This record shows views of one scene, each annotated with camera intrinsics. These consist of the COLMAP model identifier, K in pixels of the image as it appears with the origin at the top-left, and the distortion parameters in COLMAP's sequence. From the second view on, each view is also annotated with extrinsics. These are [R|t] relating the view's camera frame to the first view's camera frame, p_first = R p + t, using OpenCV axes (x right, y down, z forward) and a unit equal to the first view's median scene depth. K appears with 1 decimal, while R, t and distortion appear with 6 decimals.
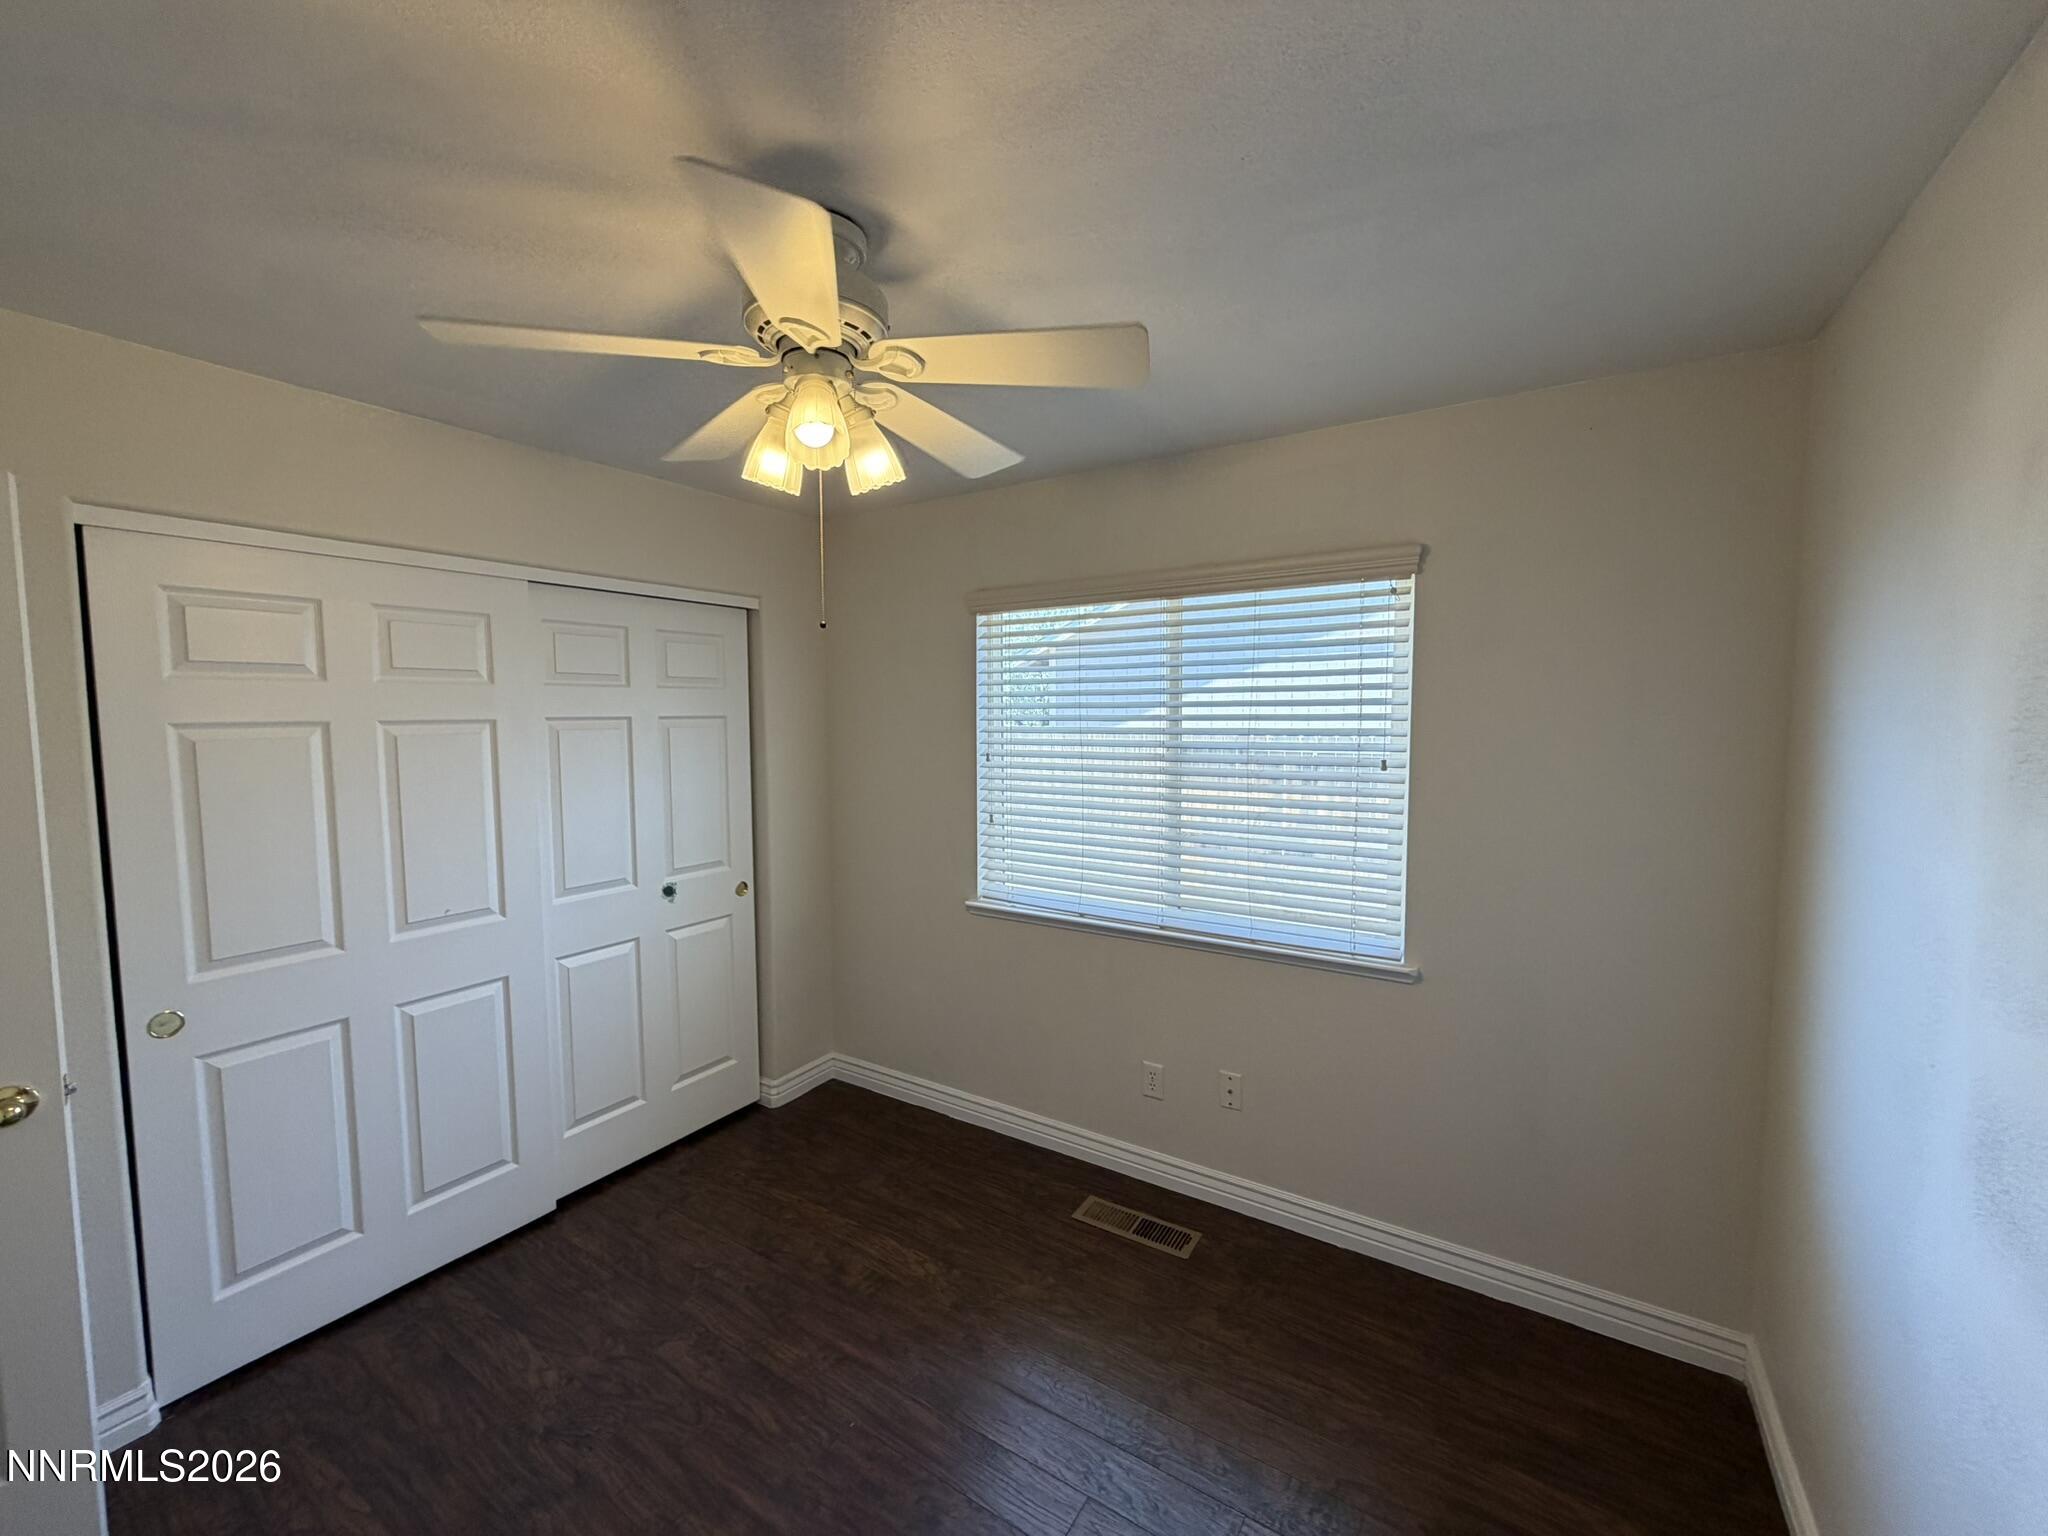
lens RADIAL K [[822.4, 0, 1026.3], [0, 822.4, 764.9], [0, 0, 1]] dist [-0.000816, 0.001125]
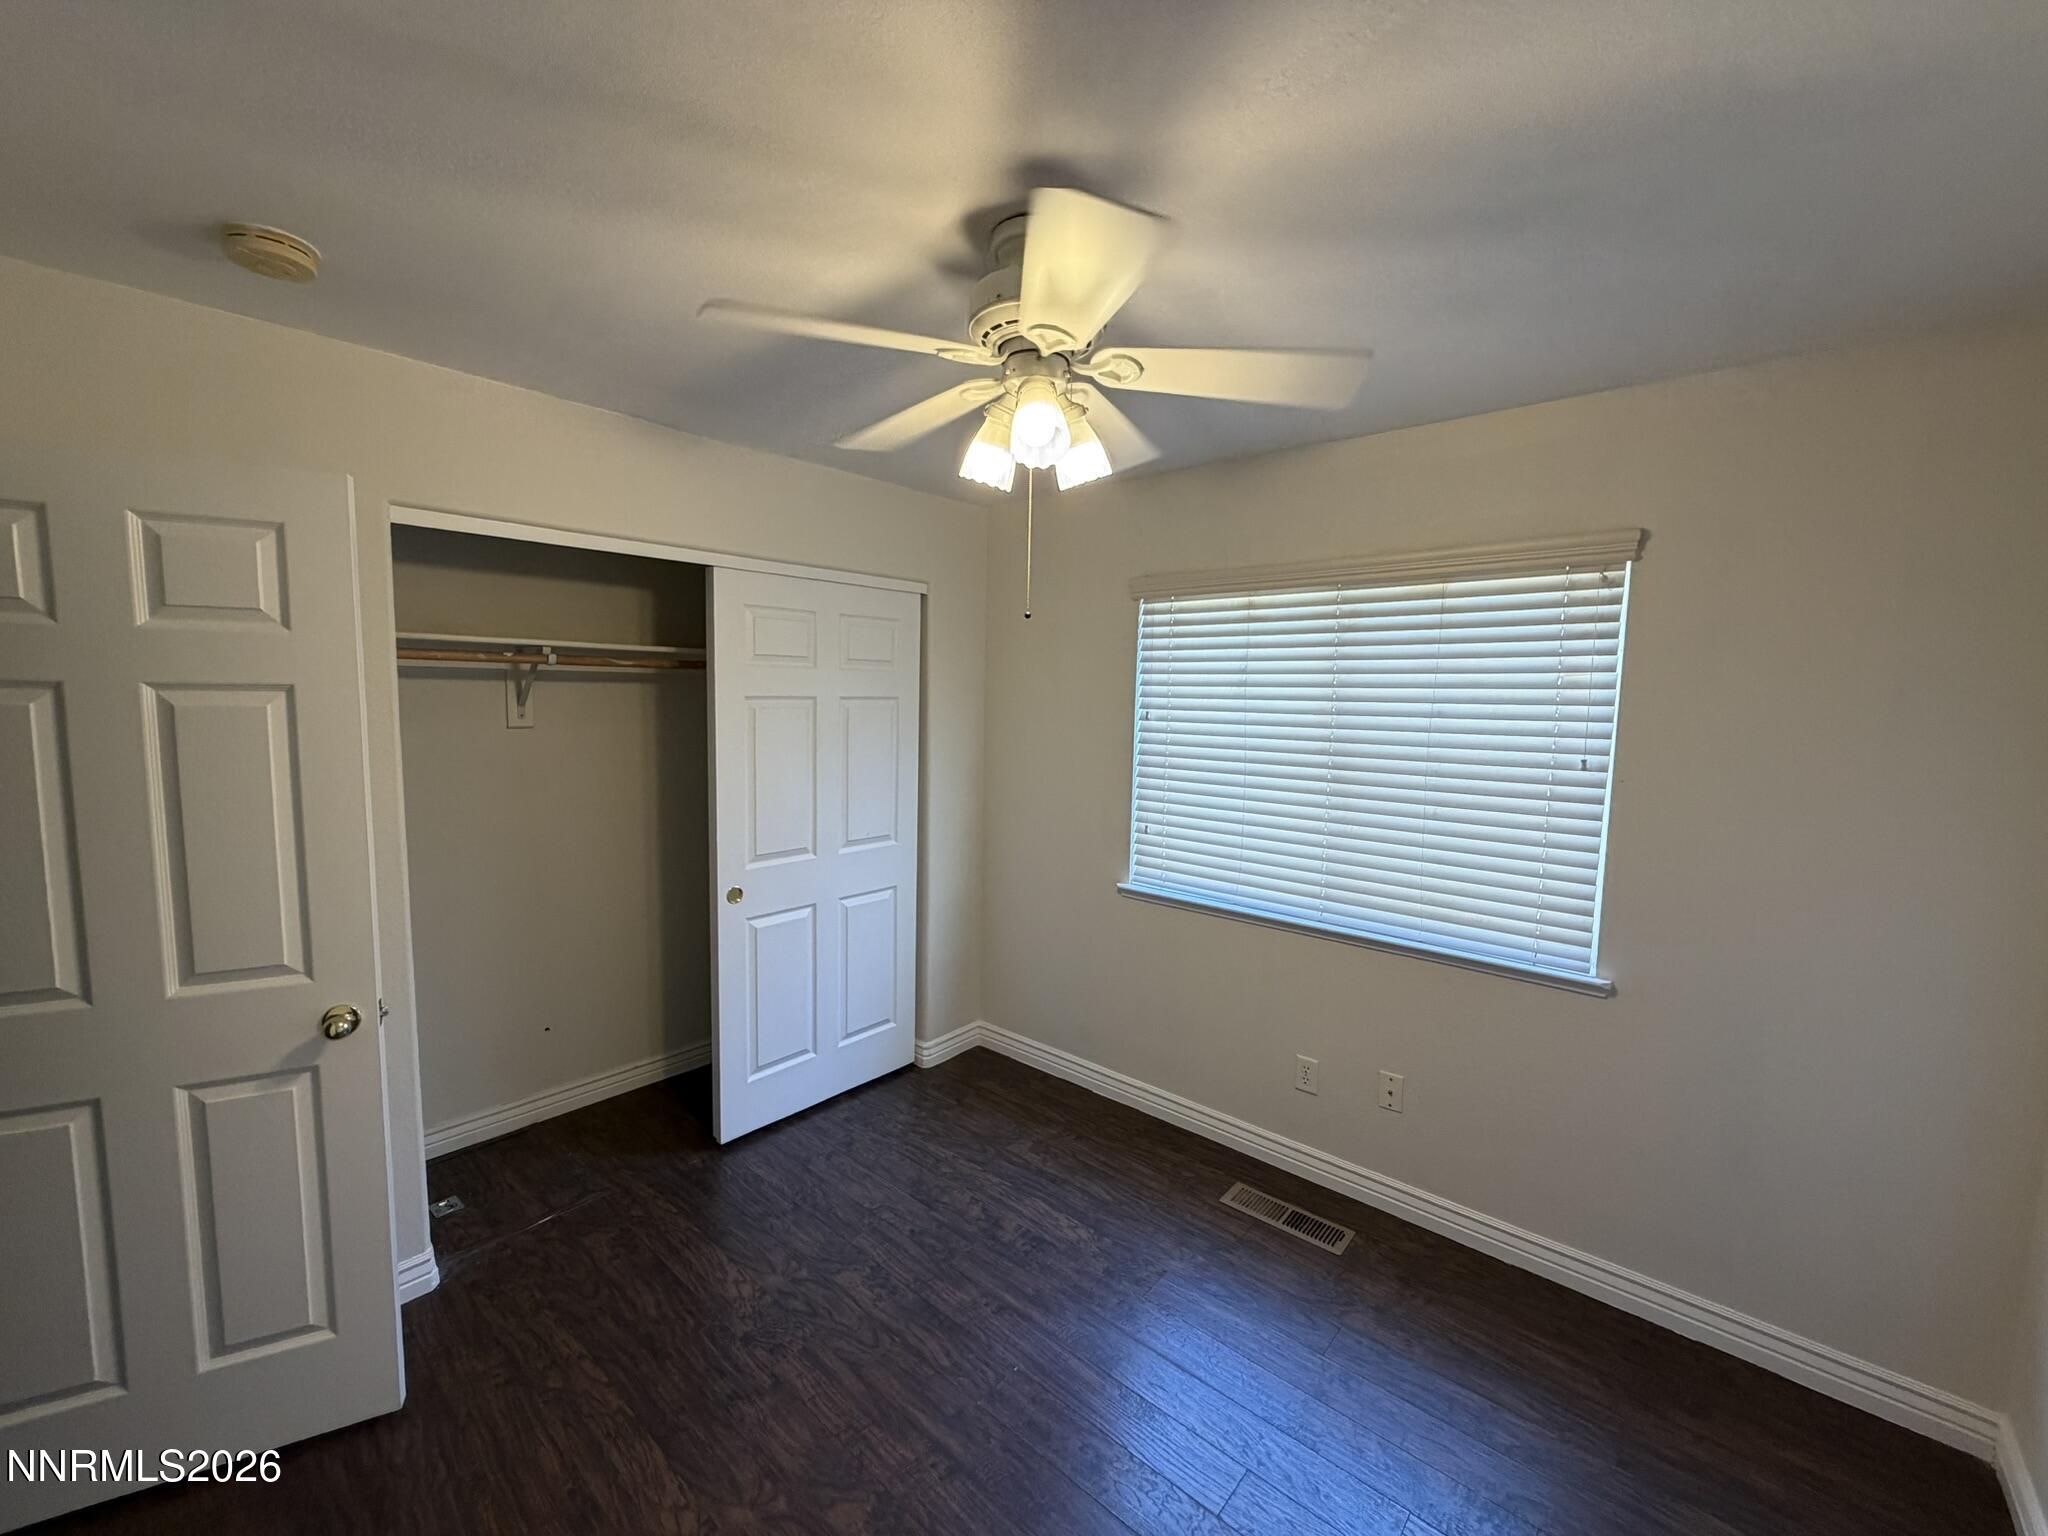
lens RADIAL K [[822.4, 0, 1022.6], [0, 822.4, 769.7], [0, 0, 1]] dist [-0.000816, 0.001125]
pose [[0.988586, 0.034584, -0.146631, -0.065441], [-0.030364, 0.999060, 0.030922, -0.005330], [0.147563, -0.026117, 0.988708, -0.027498]]
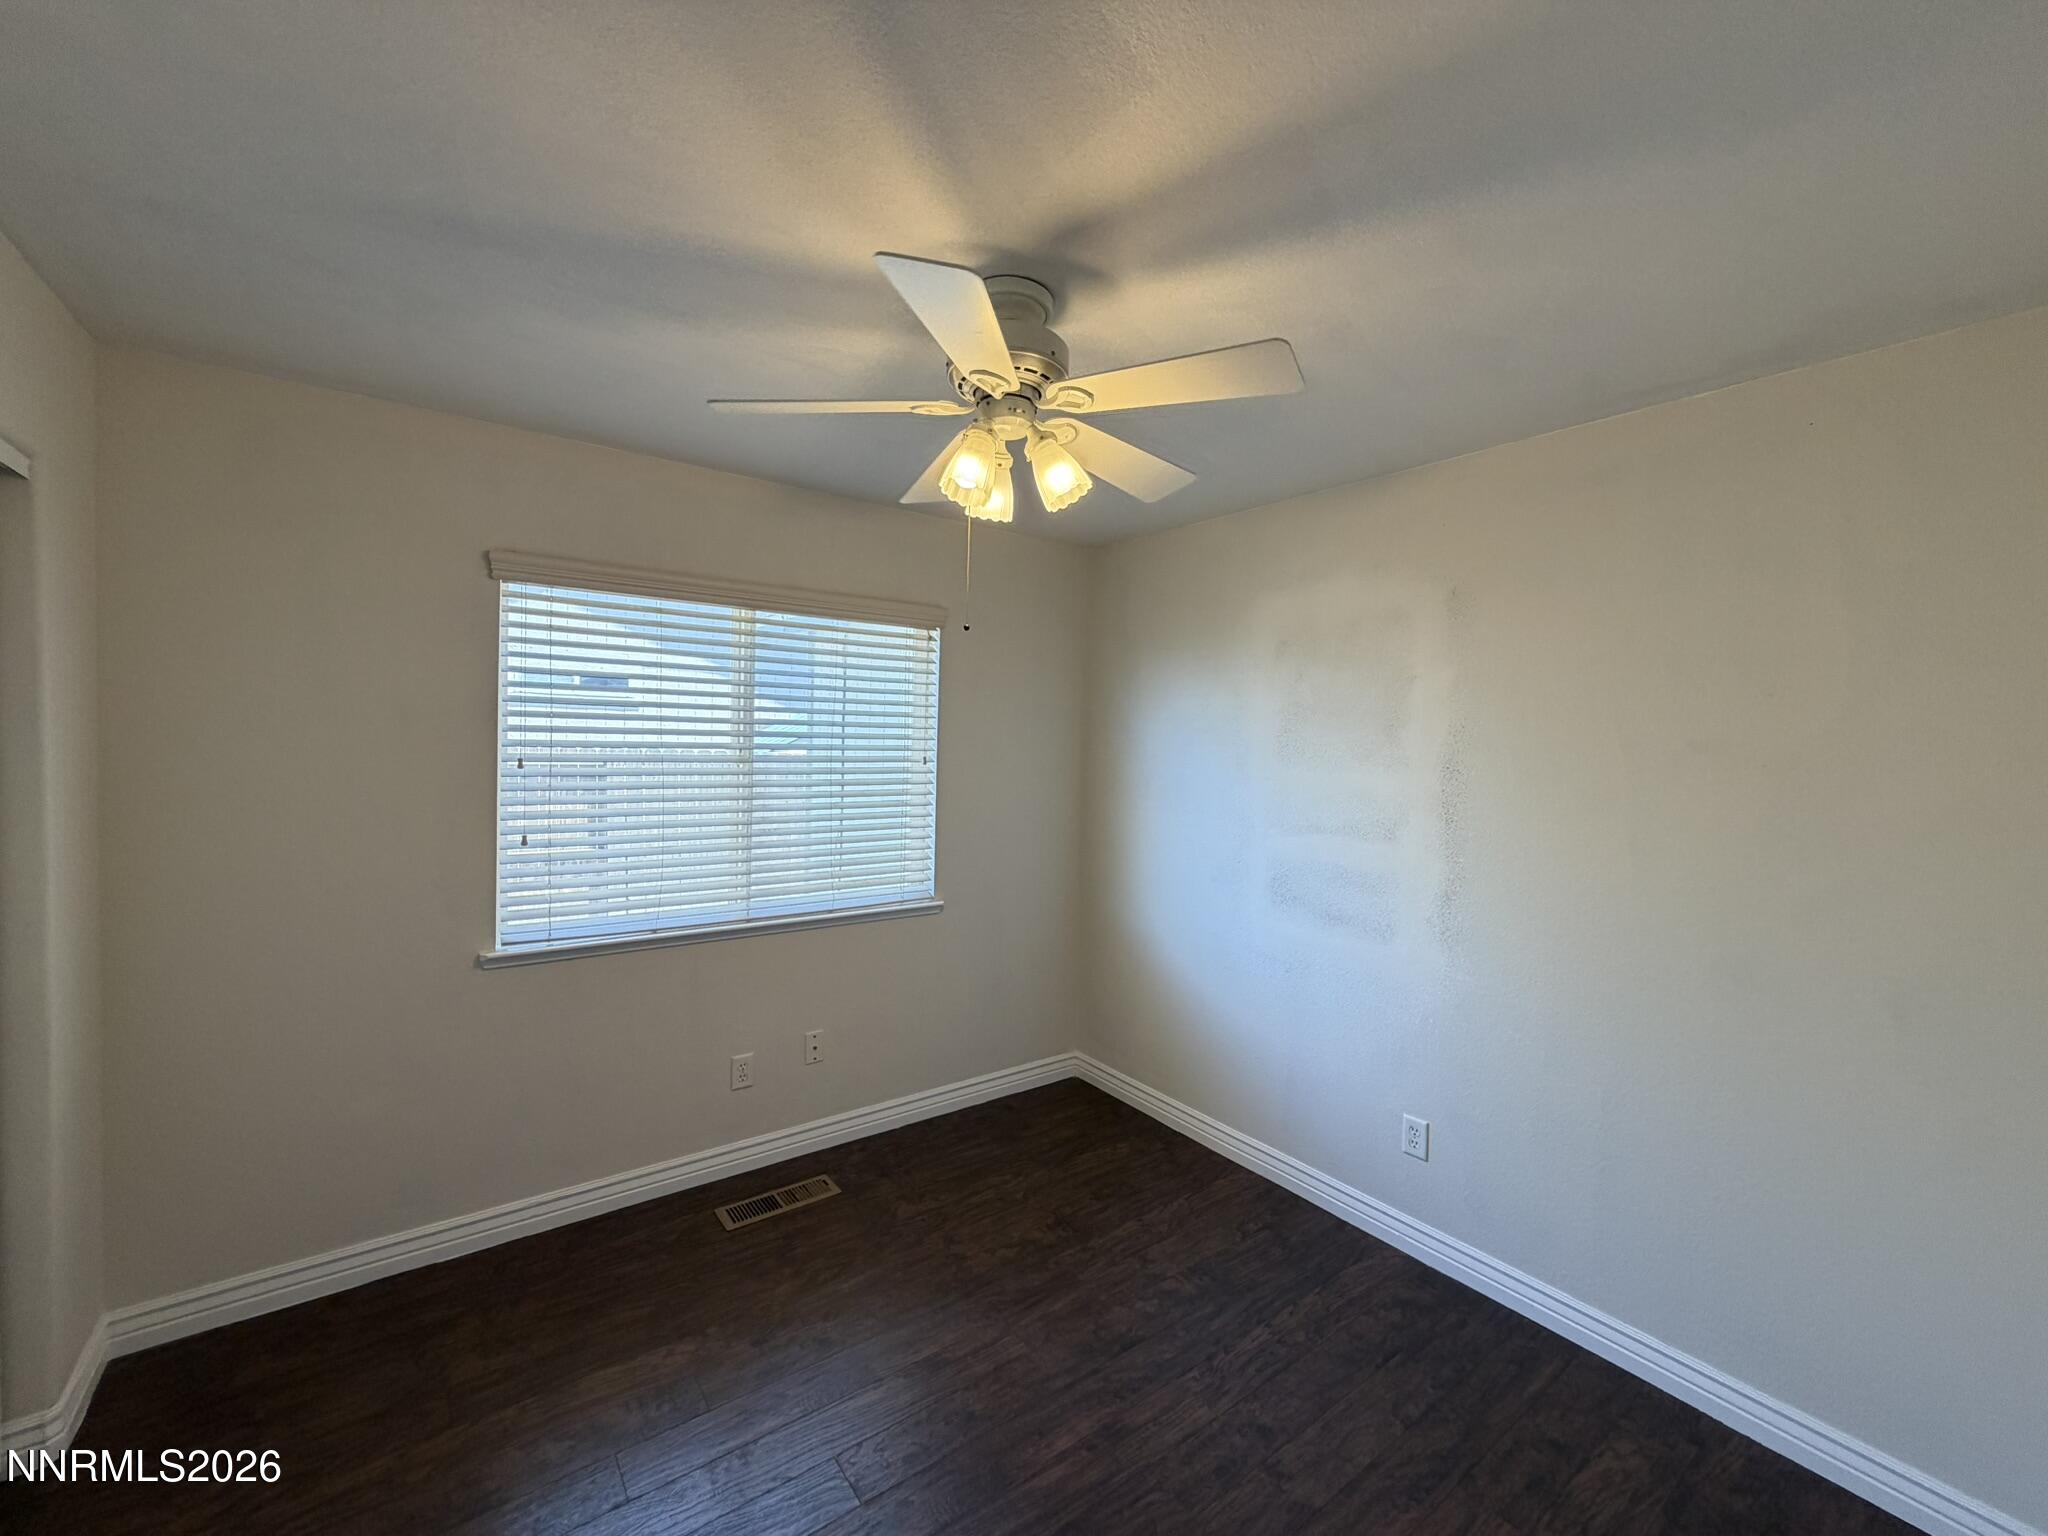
lens RADIAL K [[822.4, 0, 1017.4], [0, 822.4, 762.0], [0, 0, 1]] dist [-0.000816, 0.001125]
pose [[0.351843, -0.013742, 0.935958, -0.879908], [0.034169, 0.999414, 0.001829, 0.006609], [-0.935435, 0.031337, 0.352106, 0.386635]]
